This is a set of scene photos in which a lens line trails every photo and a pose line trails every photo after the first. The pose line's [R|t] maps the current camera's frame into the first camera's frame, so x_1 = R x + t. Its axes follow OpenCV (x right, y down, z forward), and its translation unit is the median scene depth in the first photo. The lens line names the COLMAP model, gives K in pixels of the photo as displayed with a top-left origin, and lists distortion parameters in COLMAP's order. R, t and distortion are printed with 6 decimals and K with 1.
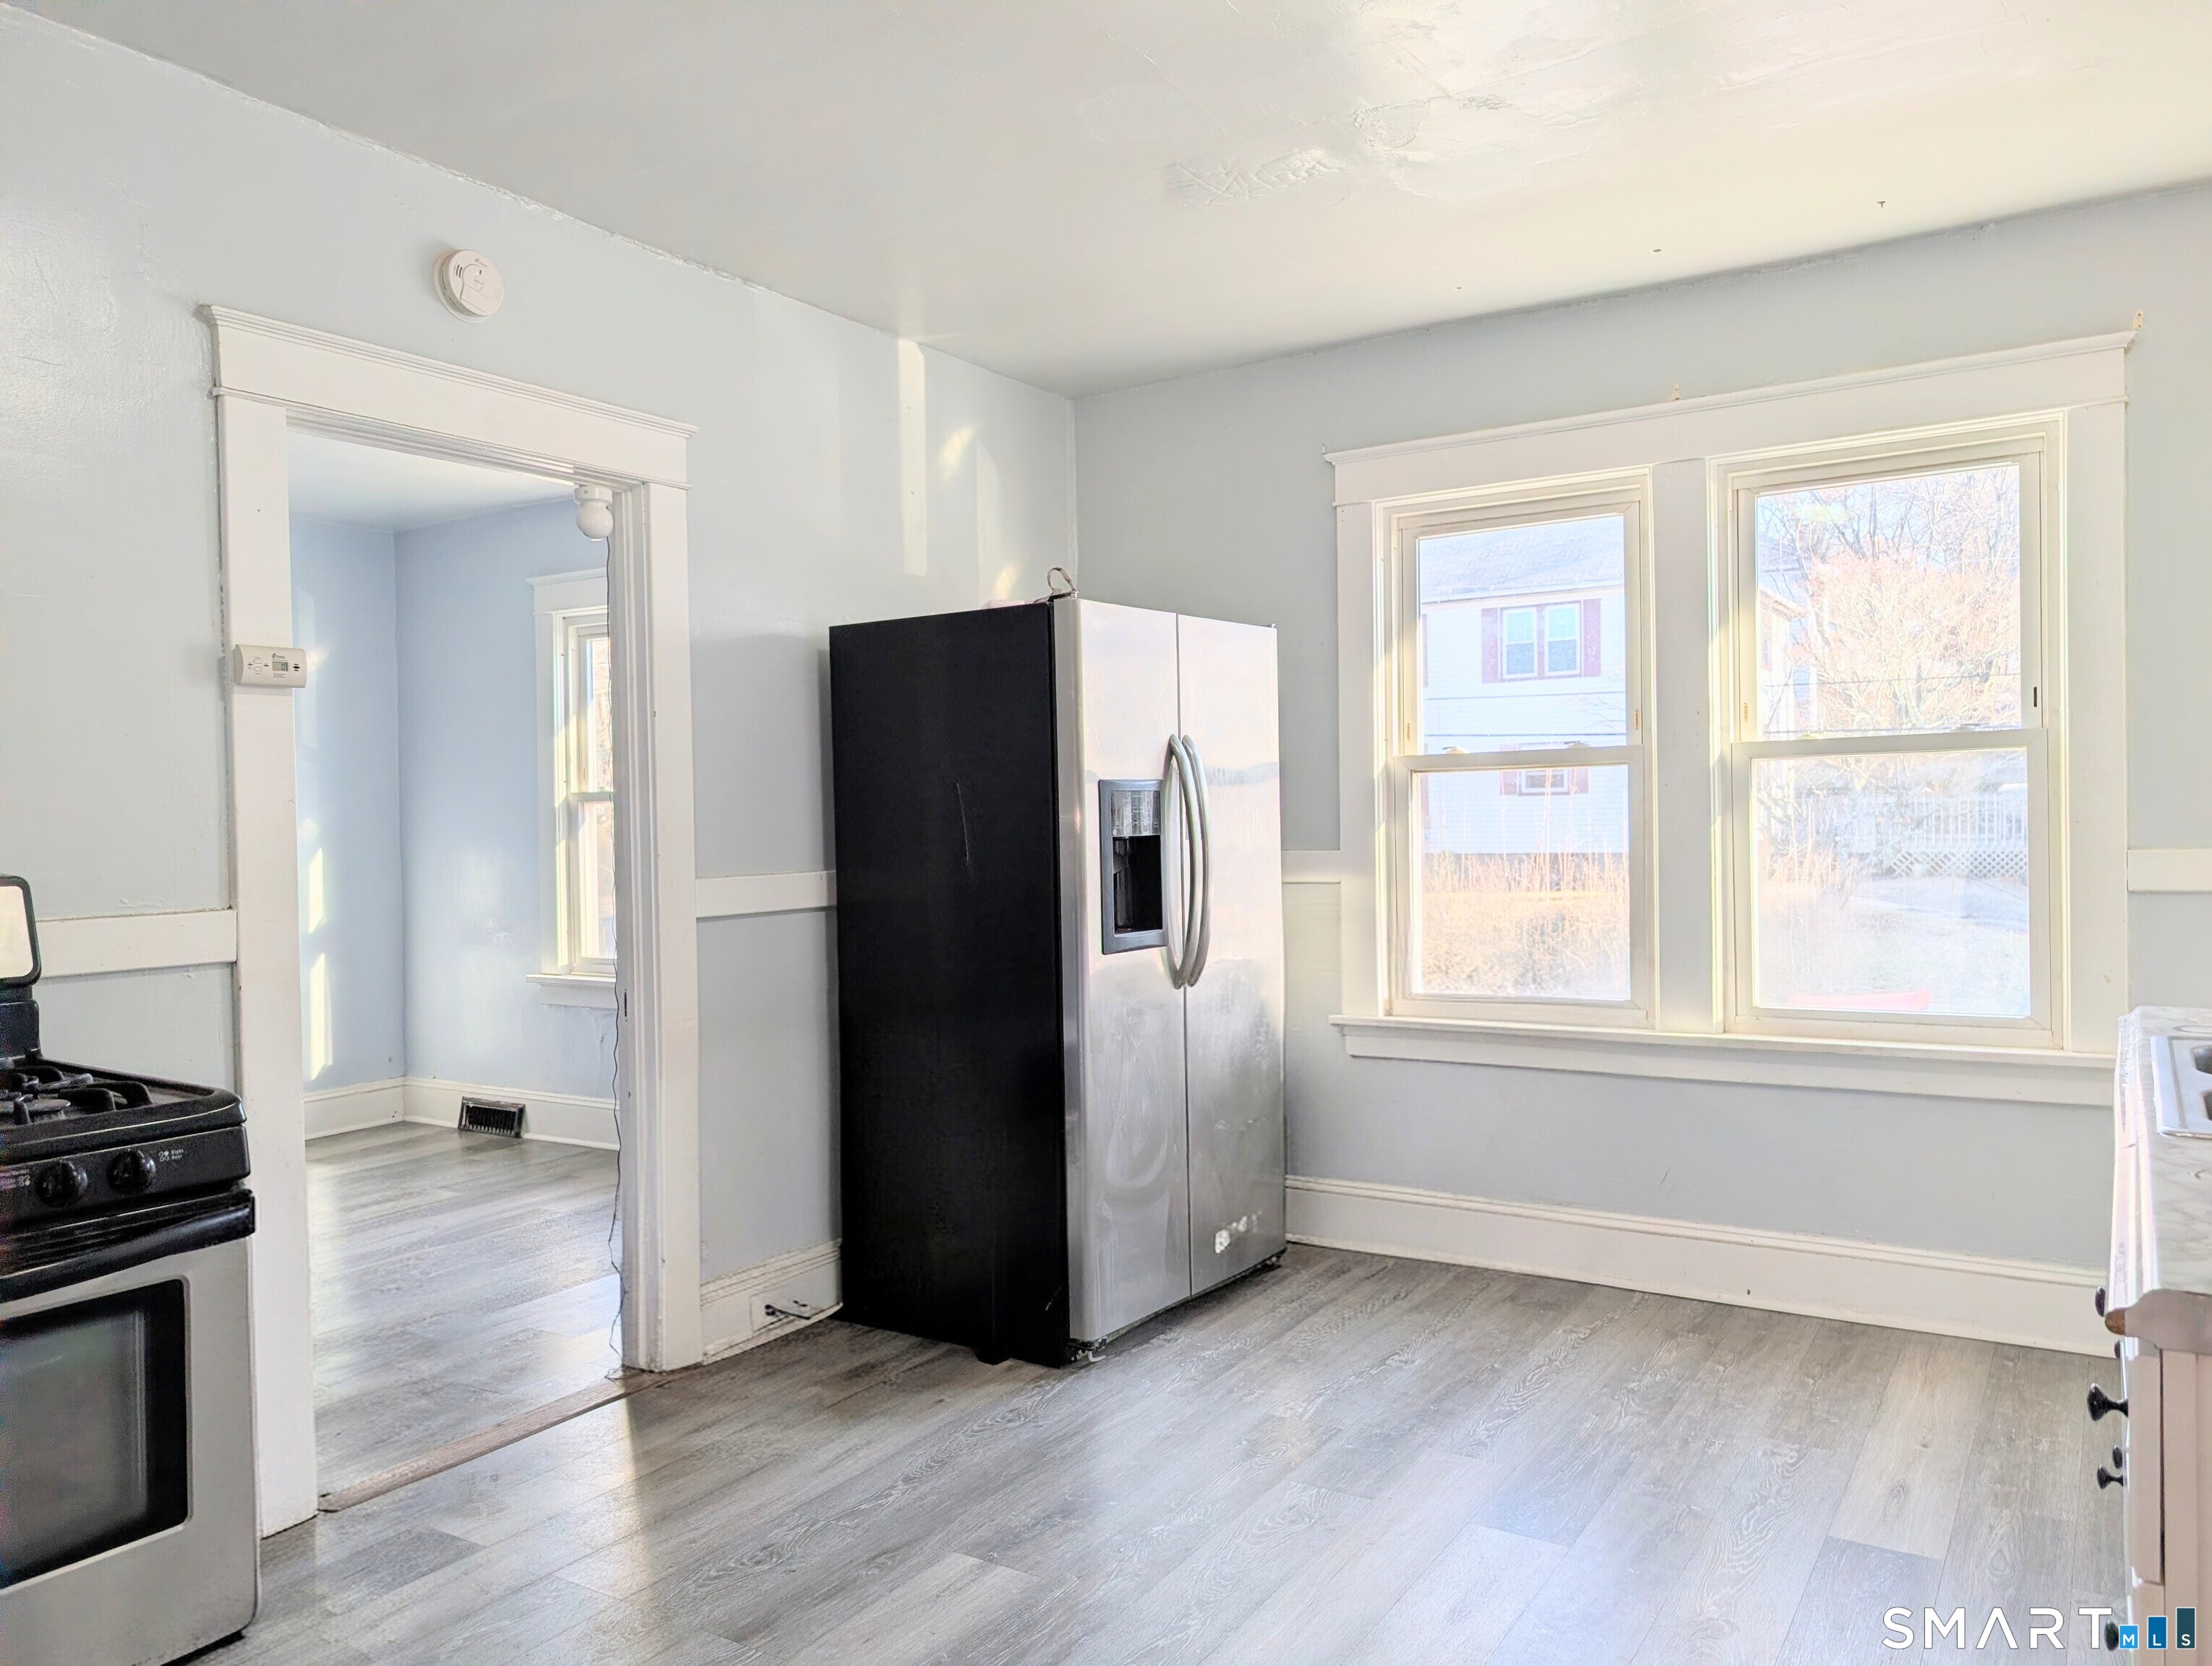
lens RADIAL K [[1587.4, 0, 1121.7], [0, 1587.4, 840.2], [0, 0, 1]] dist [0.009065, -0.000949]
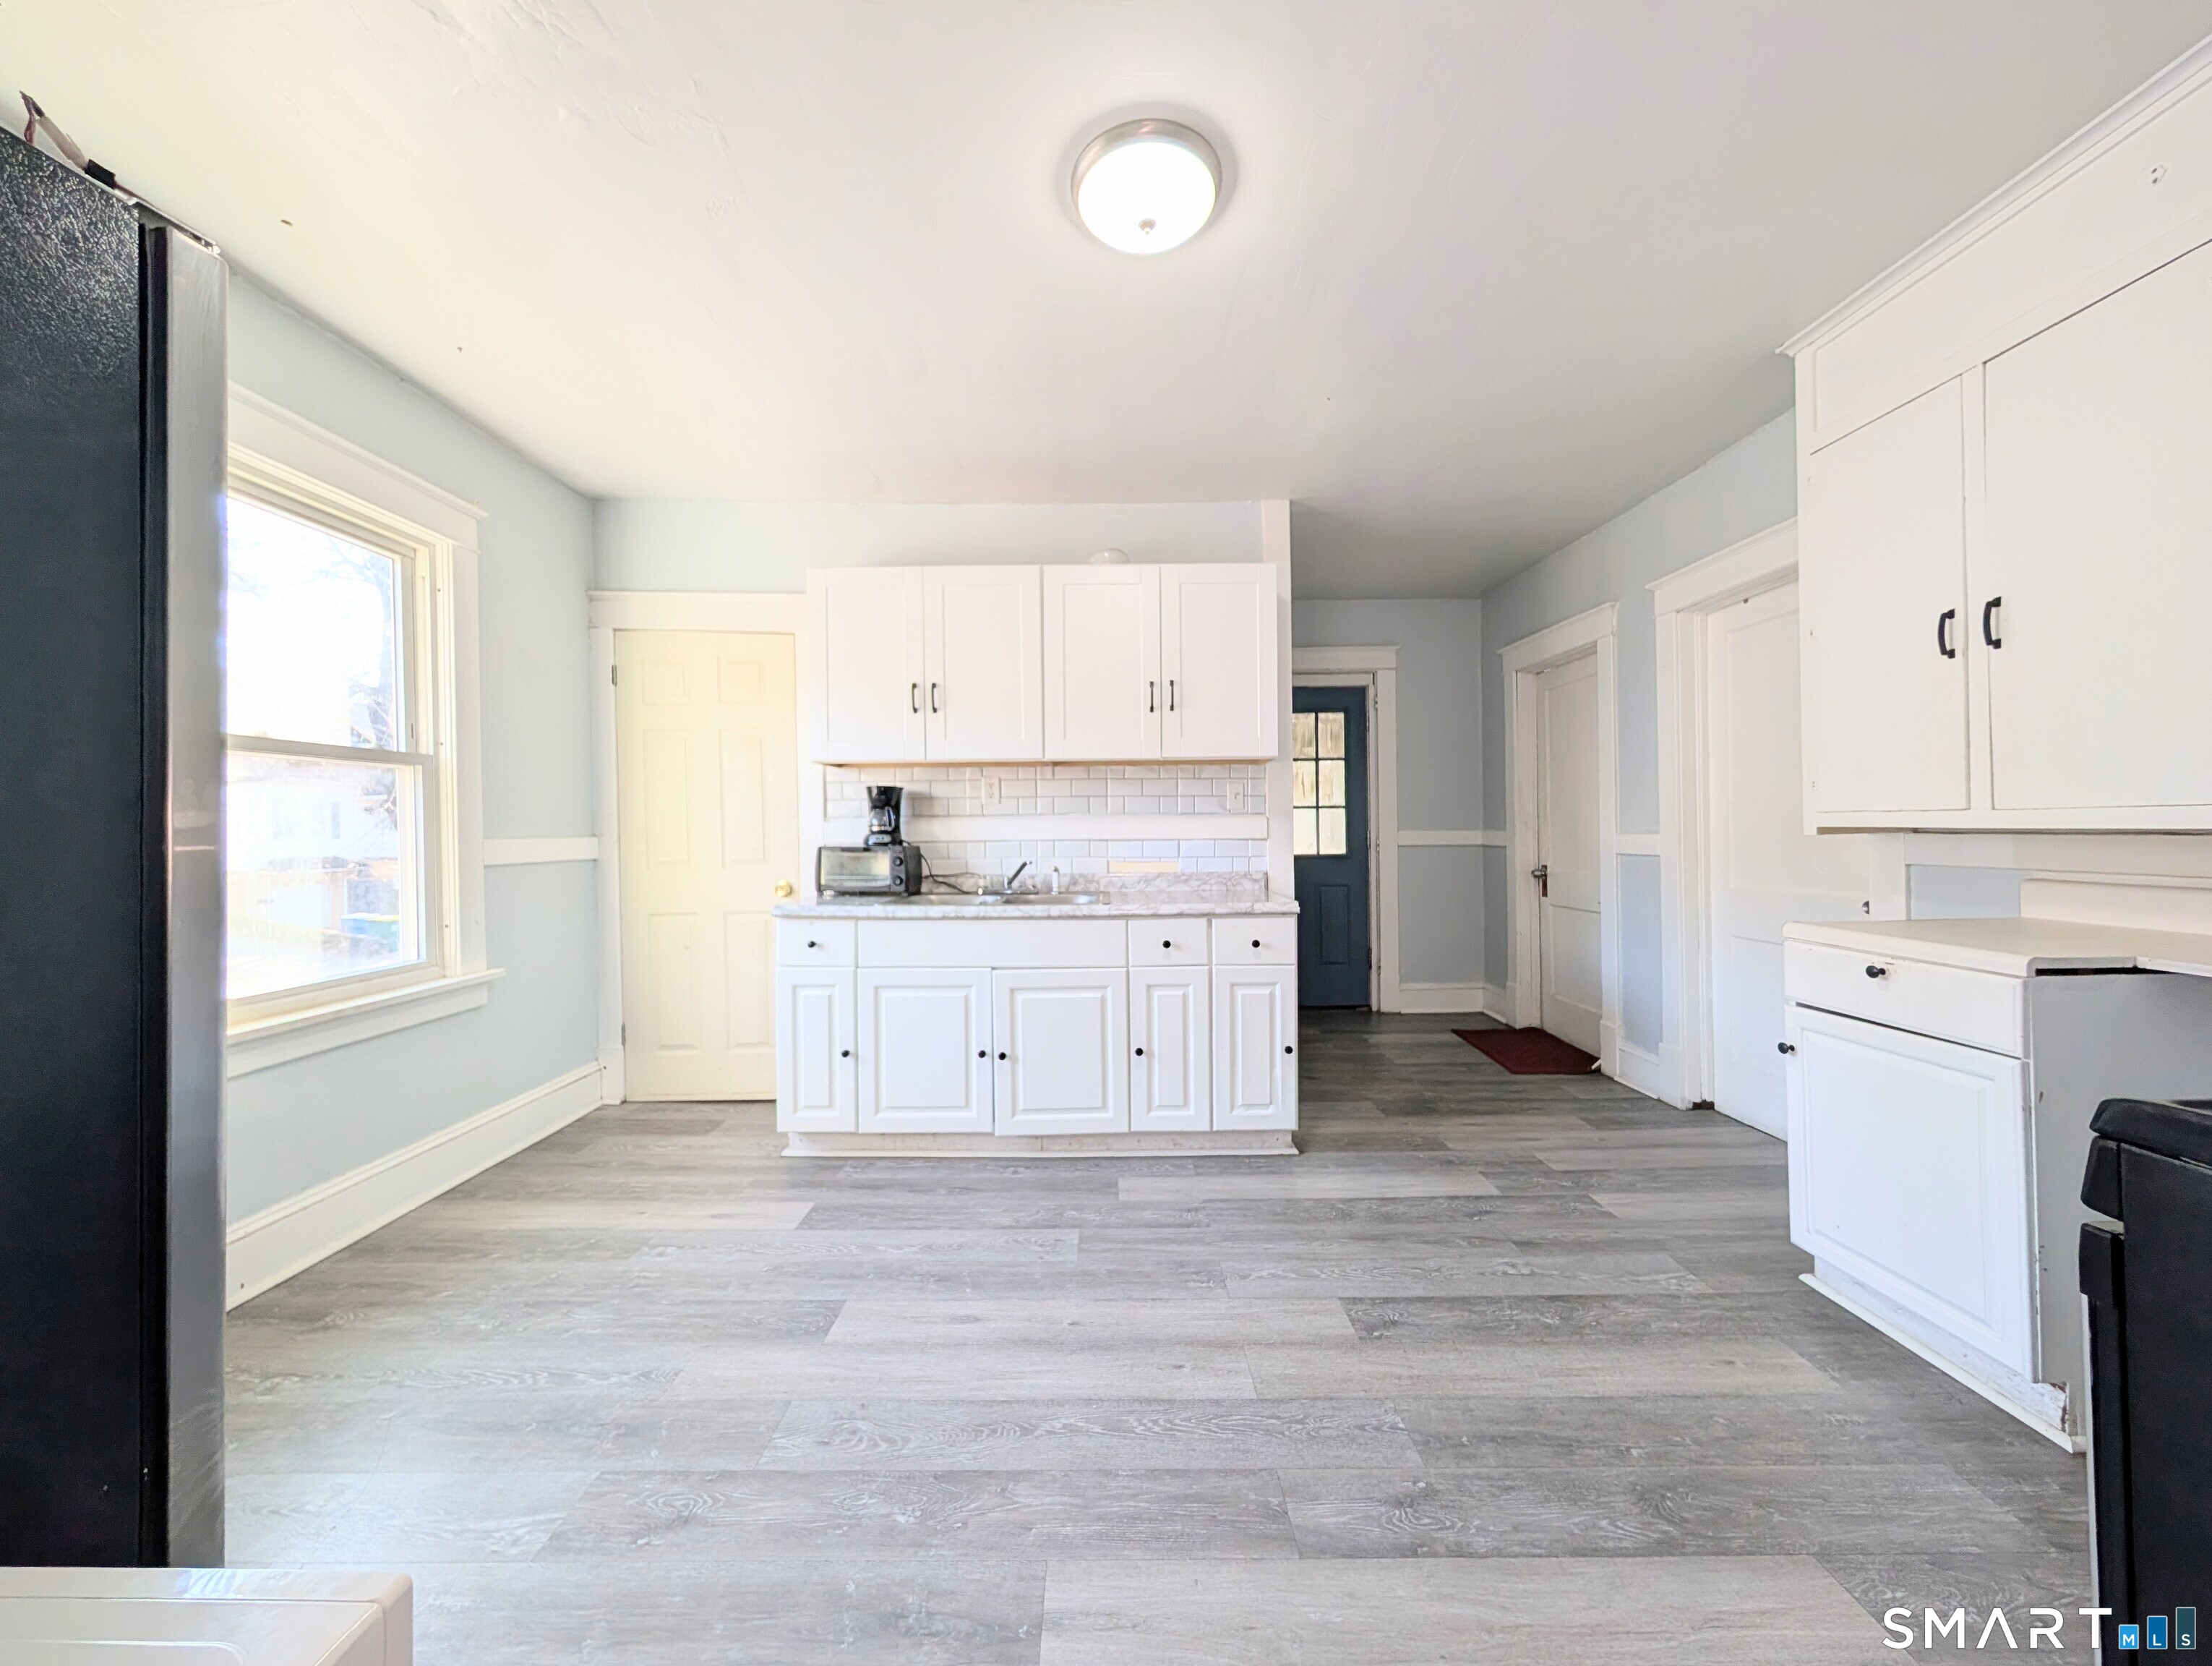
lens RADIAL K [[805.6, 0, 1105.6], [0, 805.6, 824.5], [0, 0, 1]] dist [0.001970, 0.000017]
pose [[-0.535803, 0.030740, 0.843783, -0.366175], [0.024963, 0.999477, -0.020560, 0.023051], [-0.843974, 0.010047, -0.536290, 0.907911]]
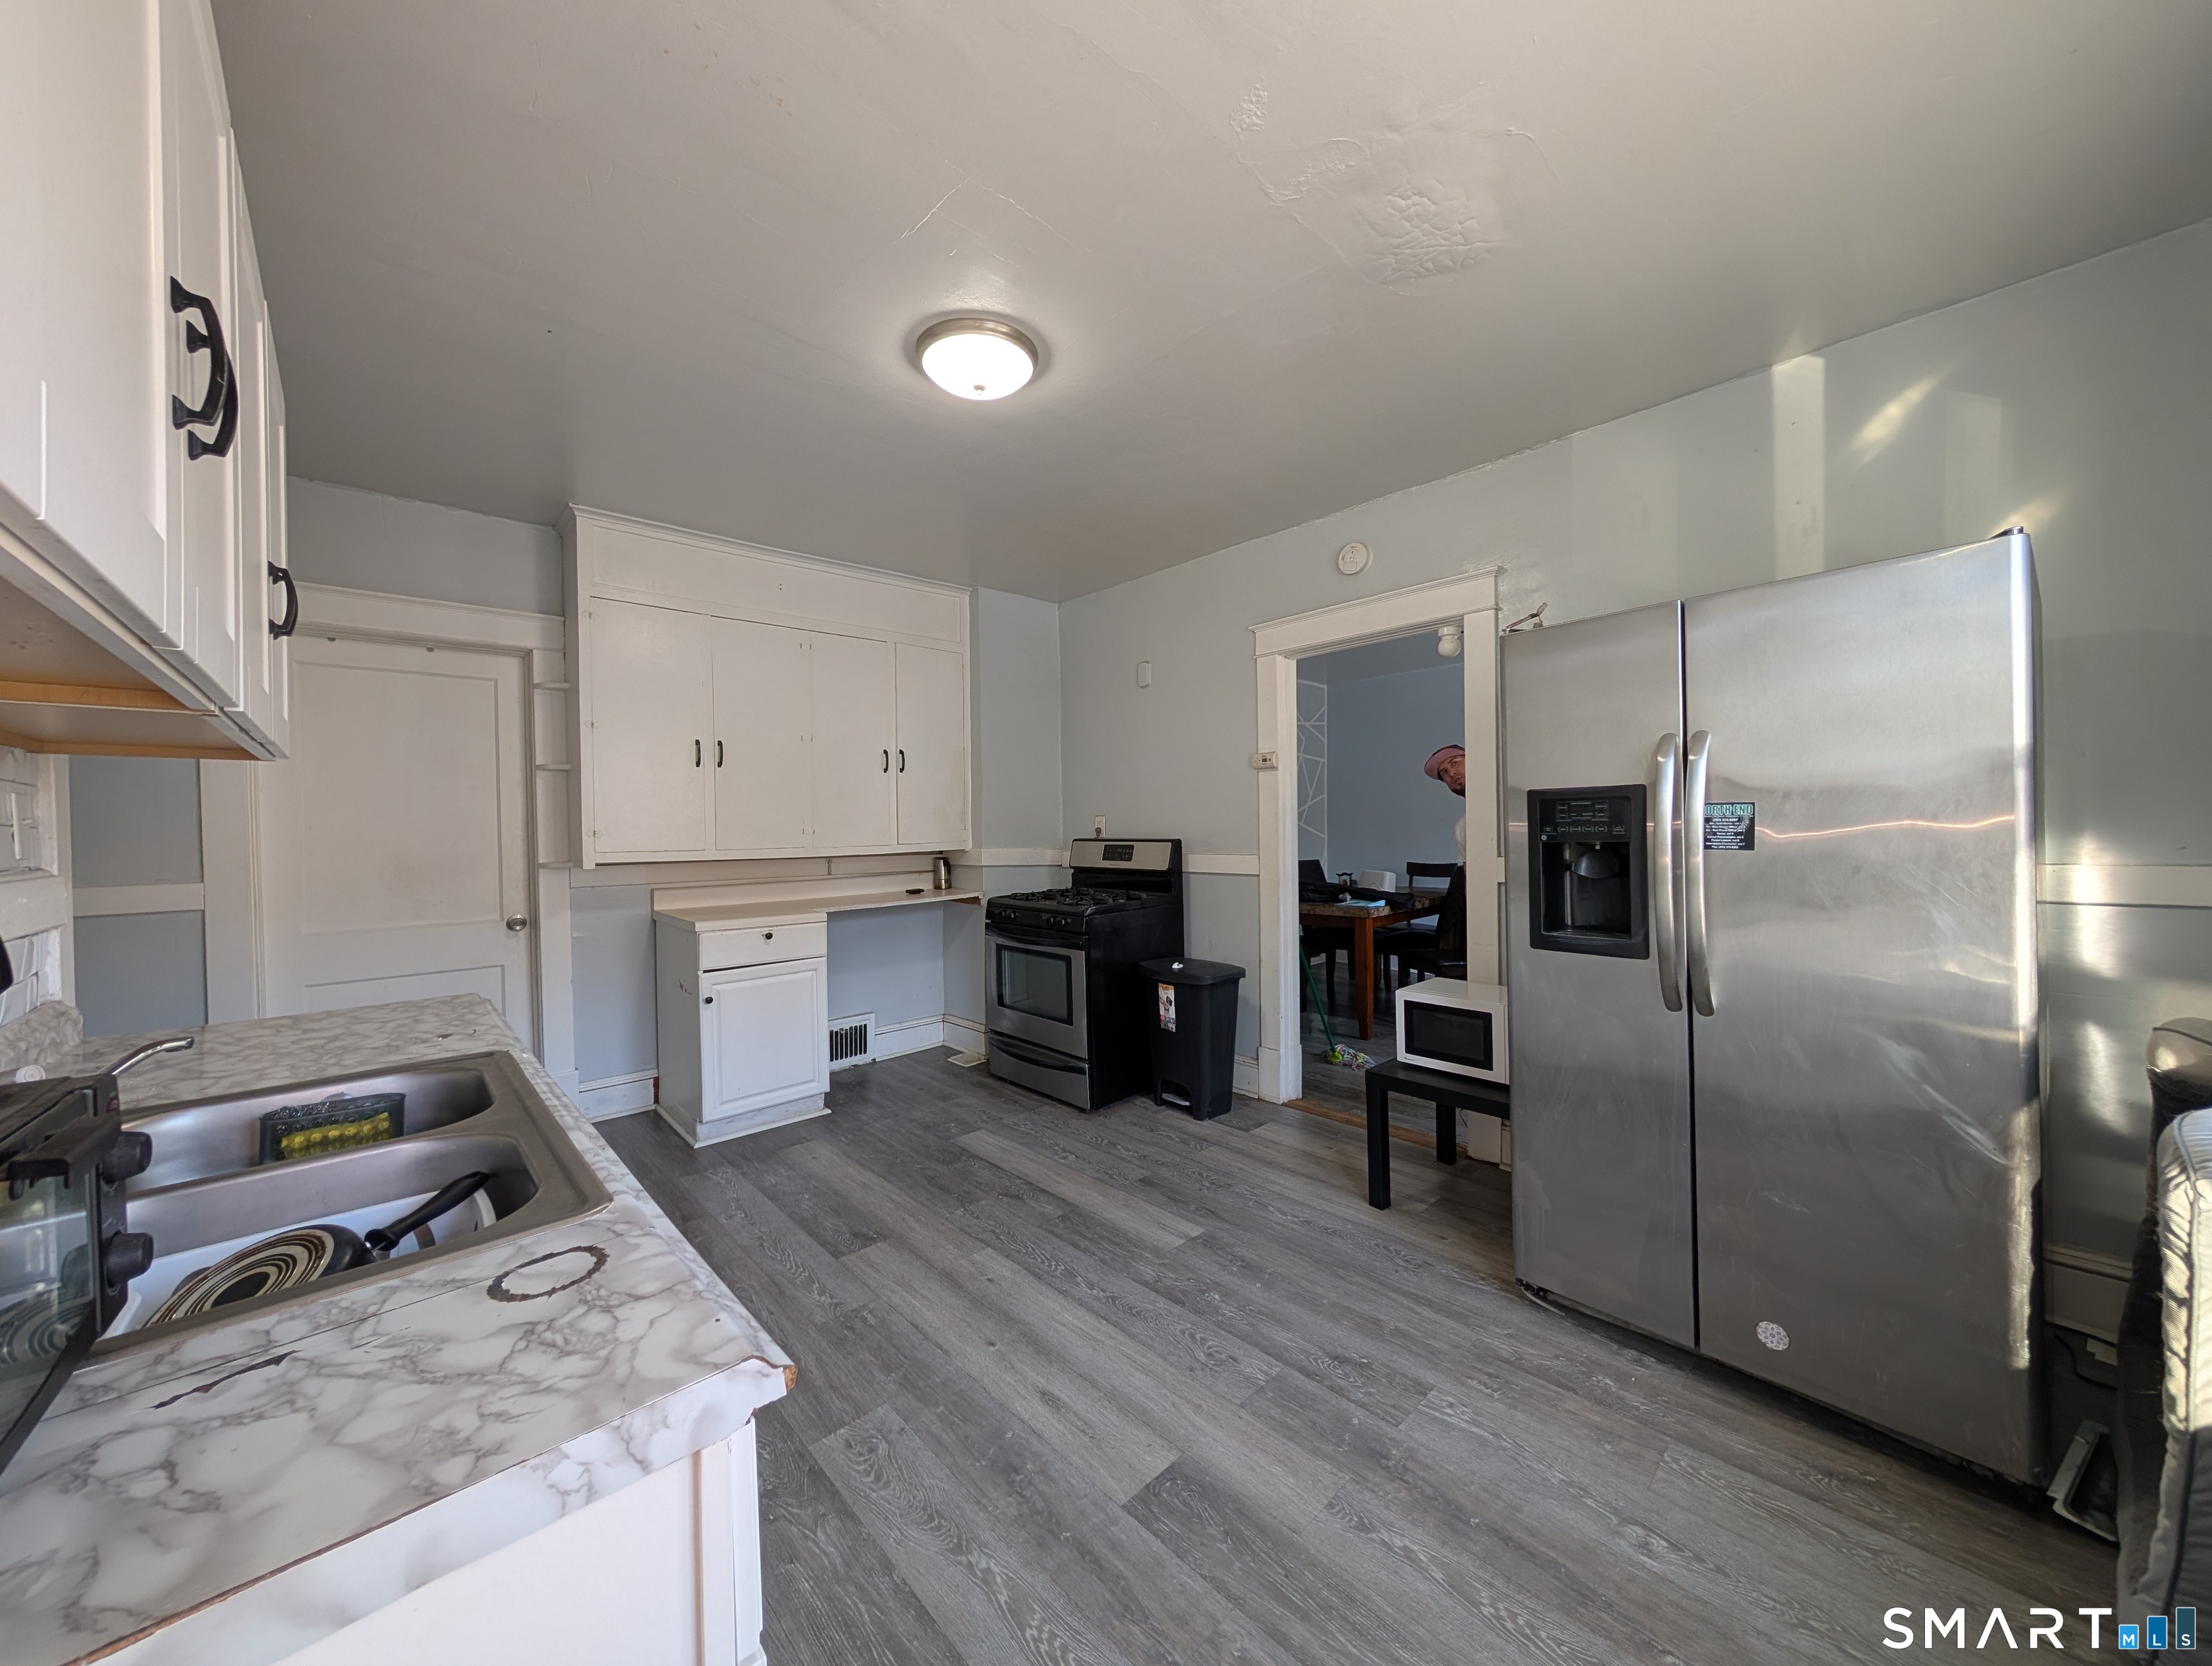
lens RADIAL K [[800.9, 0, 1107.7], [0, 800.9, 831.3], [0, 0, 1]] dist [-0.001137, -0.000040]
pose [[-0.254583, 0.030208, -0.966579, 0.613257], [0.012596, 0.999531, 0.027920, -0.029034], [0.966969, -0.005067, -0.254844, 0.864497]]
